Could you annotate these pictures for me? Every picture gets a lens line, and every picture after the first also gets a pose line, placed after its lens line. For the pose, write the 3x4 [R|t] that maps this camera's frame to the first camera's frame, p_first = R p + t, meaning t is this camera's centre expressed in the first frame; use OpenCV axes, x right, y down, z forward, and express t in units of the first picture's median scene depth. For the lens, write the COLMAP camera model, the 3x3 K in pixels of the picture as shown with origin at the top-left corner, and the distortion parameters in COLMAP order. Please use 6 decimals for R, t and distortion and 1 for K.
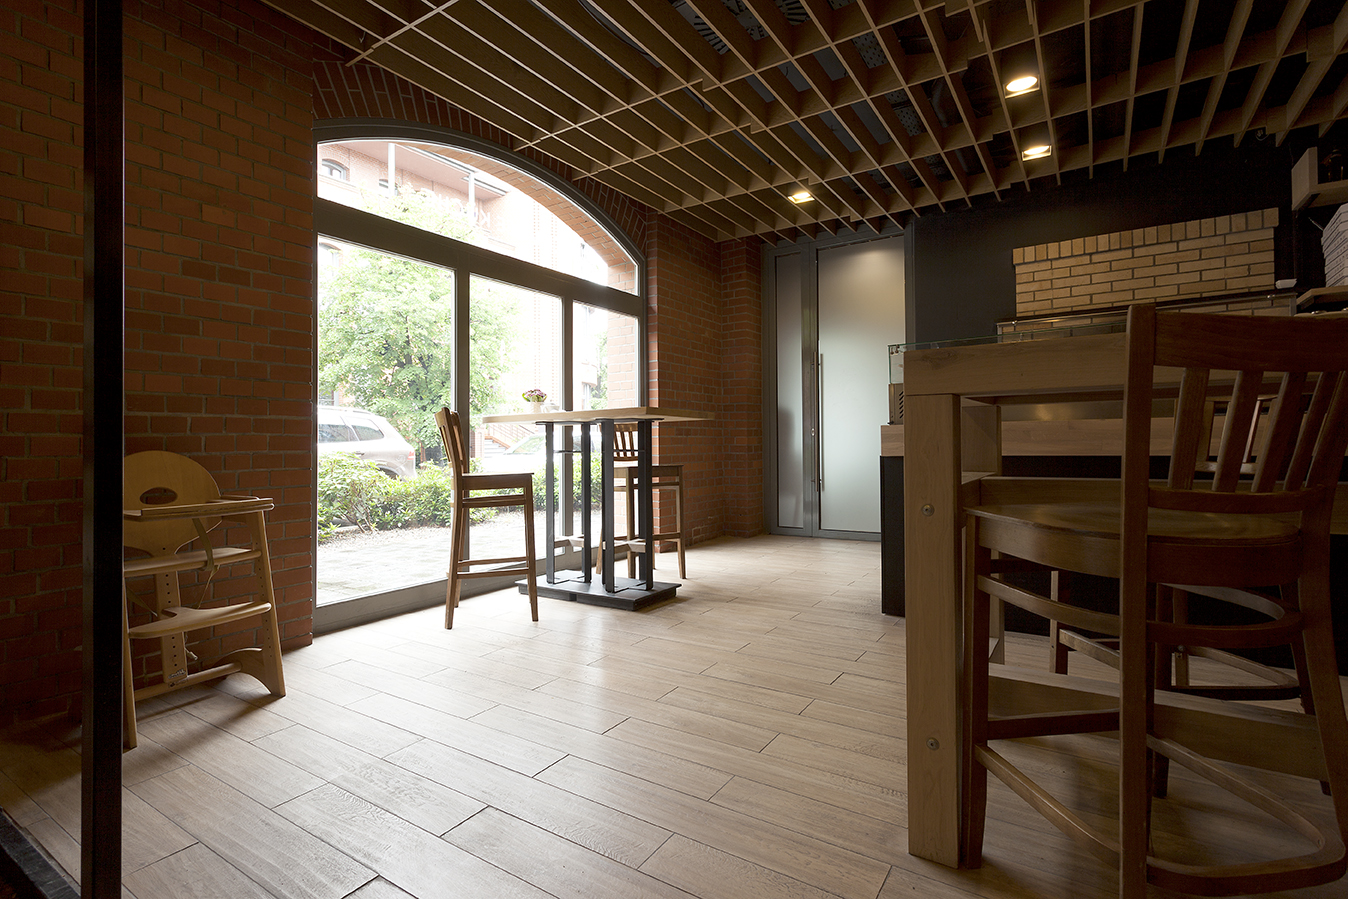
lens RADIAL K [[655.5, 0, 679.6], [0, 655.5, 448.3], [0, 0, 1]] dist [0.007886, -0.001279]
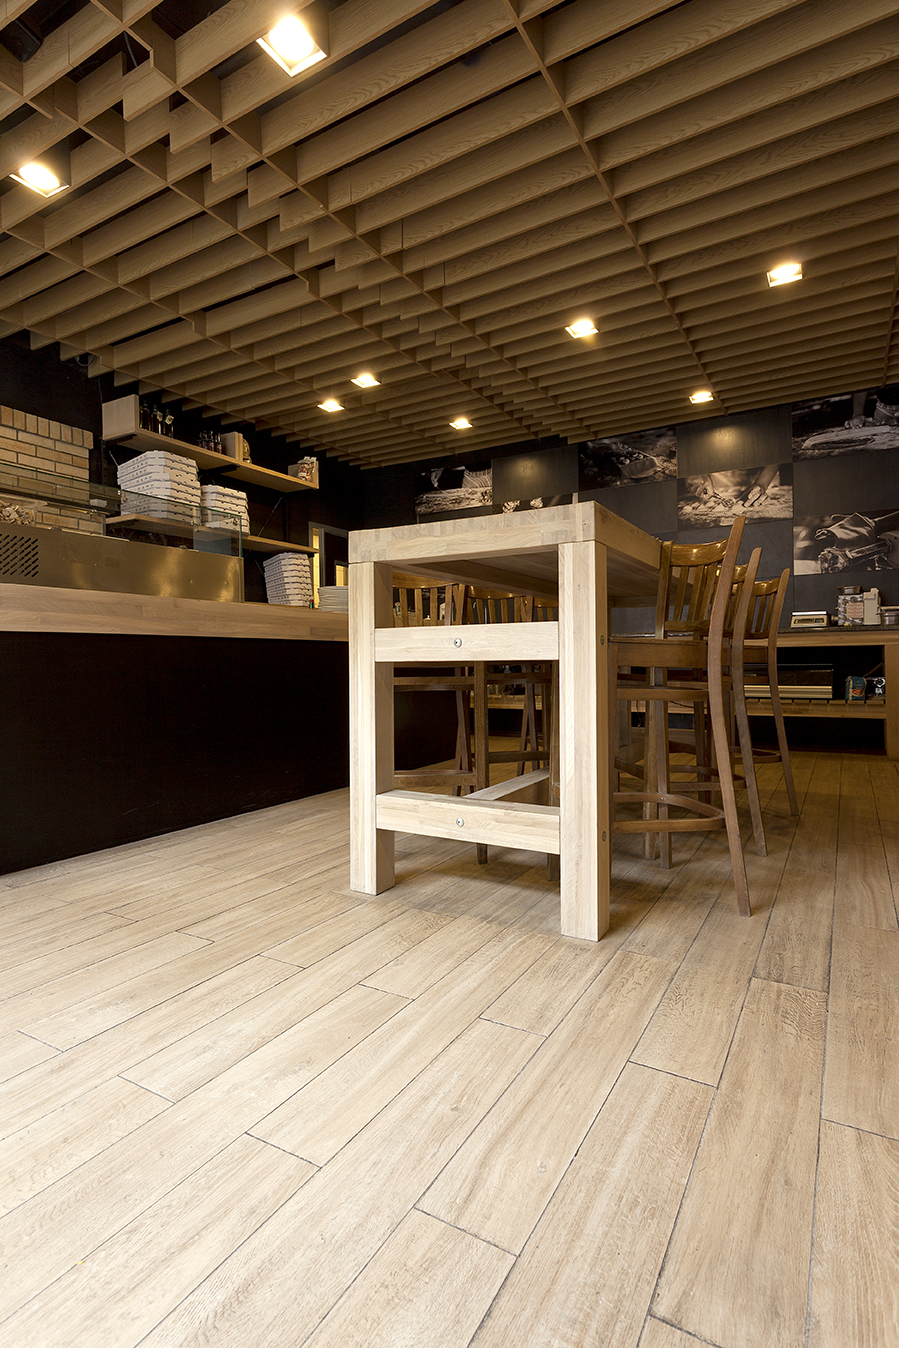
lens RADIAL K [[687.8, 0, 461.8], [0, 687.8, 663.6], [0, 0, 1]] dist [0.000359, 0.000352]
pose [[-0.053247, 0.006615, 0.998559, -0.476376], [0.022659, 0.999729, -0.005415, 0.075428], [-0.998324, 0.022338, -0.053383, 0.733385]]
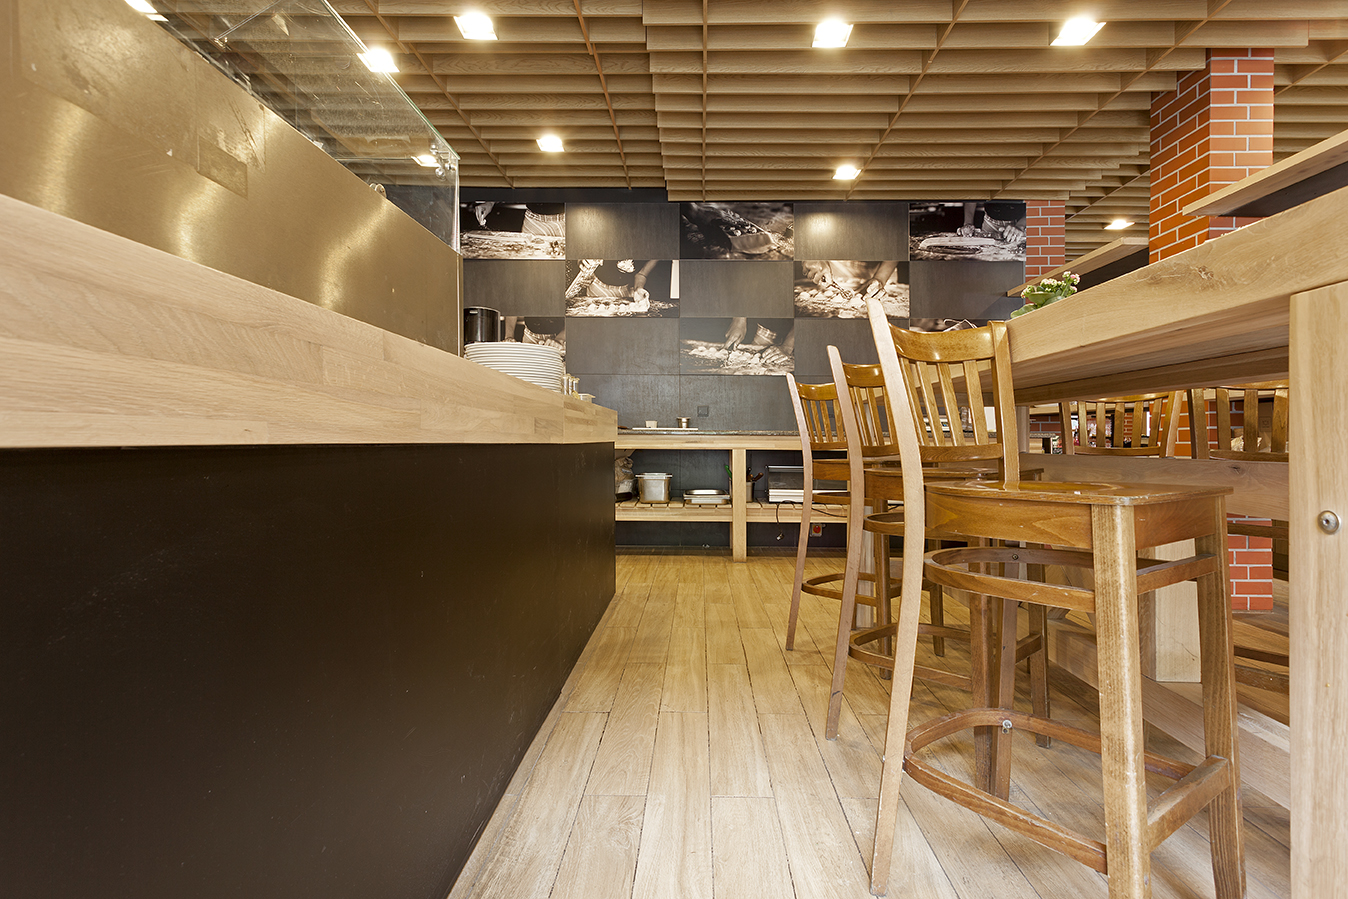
lens RADIAL K [[655.5, 0, 690.2], [0, 655.5, 425.4], [0, 0, 1]] dist [0.007886, -0.001279]
pose [[-0.530850, 0.026414, 0.847054, 0.290243], [0.003595, 0.999575, -0.028918, 0.012749], [-0.847458, -0.012306, -0.530719, 1.190670]]
